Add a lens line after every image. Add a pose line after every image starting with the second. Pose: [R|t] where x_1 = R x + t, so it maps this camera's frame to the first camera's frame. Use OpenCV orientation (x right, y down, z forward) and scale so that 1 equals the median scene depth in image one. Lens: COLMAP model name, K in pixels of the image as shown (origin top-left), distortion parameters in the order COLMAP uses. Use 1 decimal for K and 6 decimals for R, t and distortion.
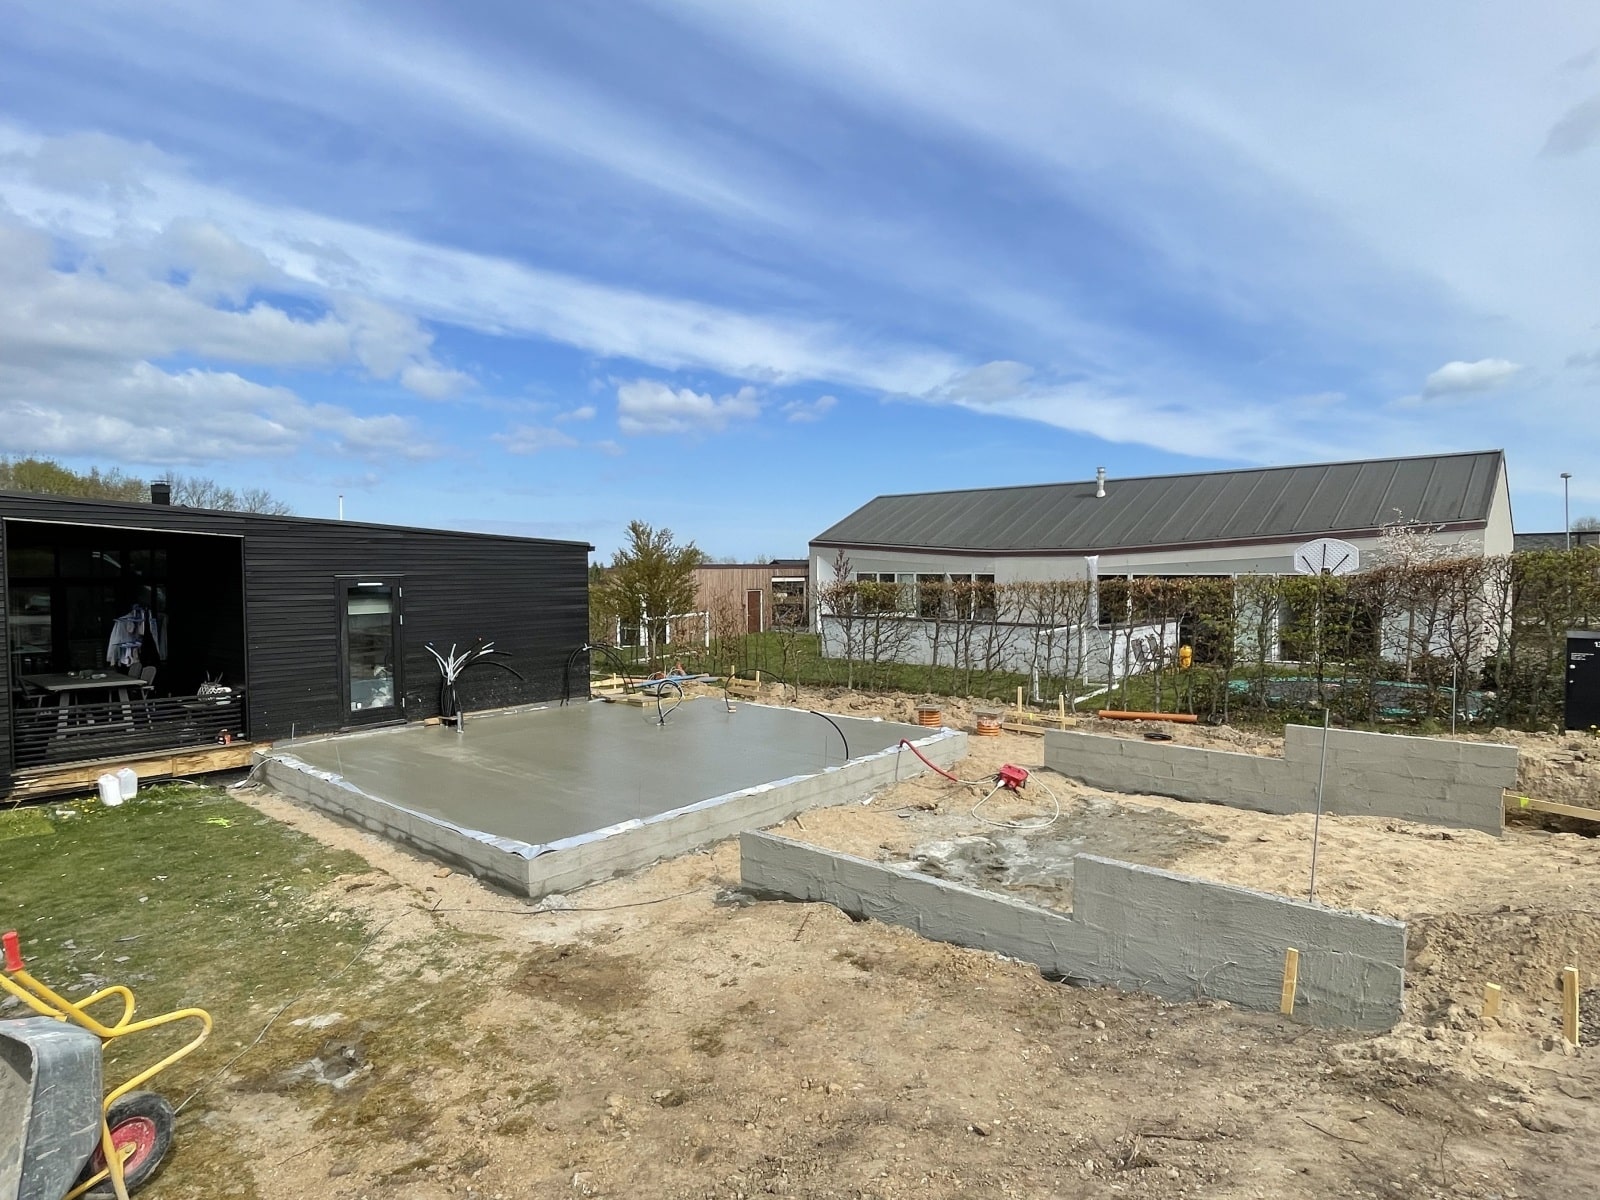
lens RADIAL K [[858.9, 0, 800.0], [0, 858.9, 600.0], [0, 0, 1]] dist [-0.002953, -0.000644]
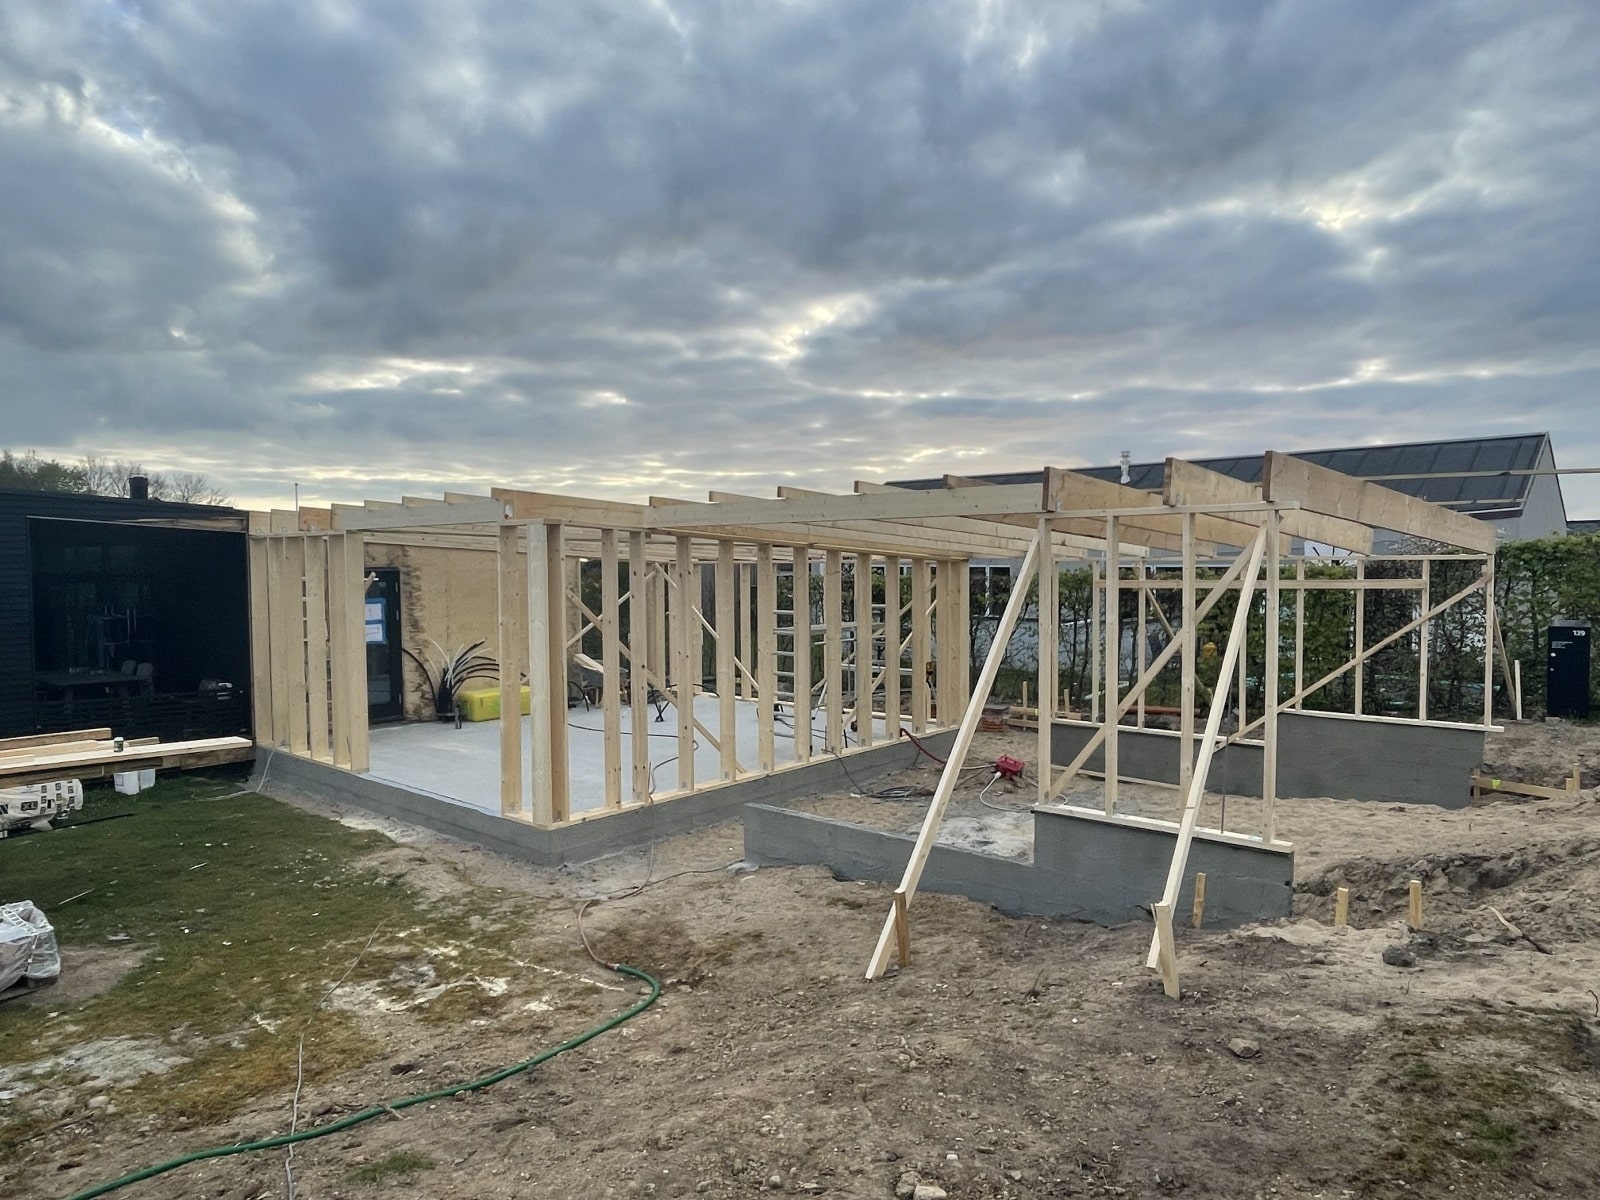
lens RADIAL K [[993.3, 0, 800.0], [0, 993.3, 600.0], [0, 0, 1]] dist [0.002511, 0.000461]
pose [[0.999989, -0.004044, -0.002457, 0.002754], [0.004049, 0.999990, 0.001820, 0.004162], [0.002450, -0.001830, 0.999995, -0.123228]]
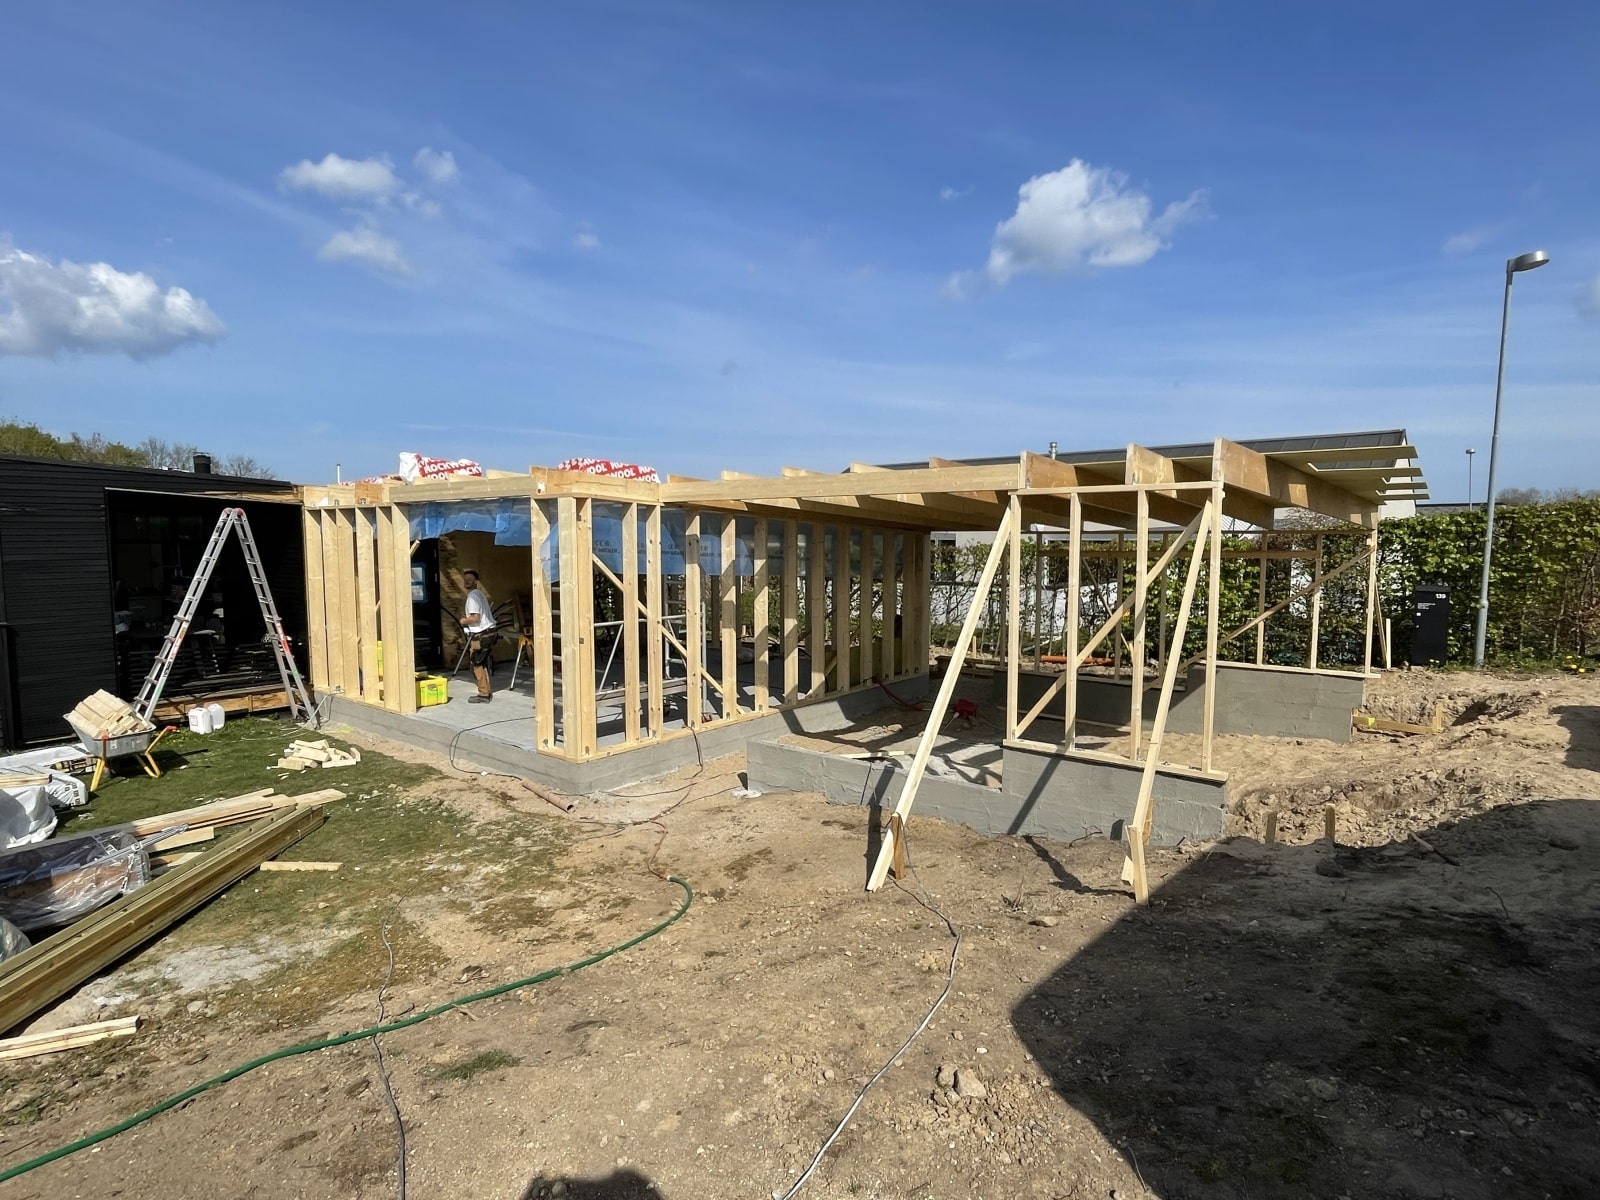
lens RADIAL K [[837.4, 0, 800.0], [0, 837.4, 600.0], [0, 0, 1]] dist [0.002740, 0.000271]
pose [[0.999419, -0.001024, 0.034082, -0.016500], [-0.000356, 0.999181, 0.040451, 0.005809], [-0.034095, -0.040440, 0.998600, -0.109320]]
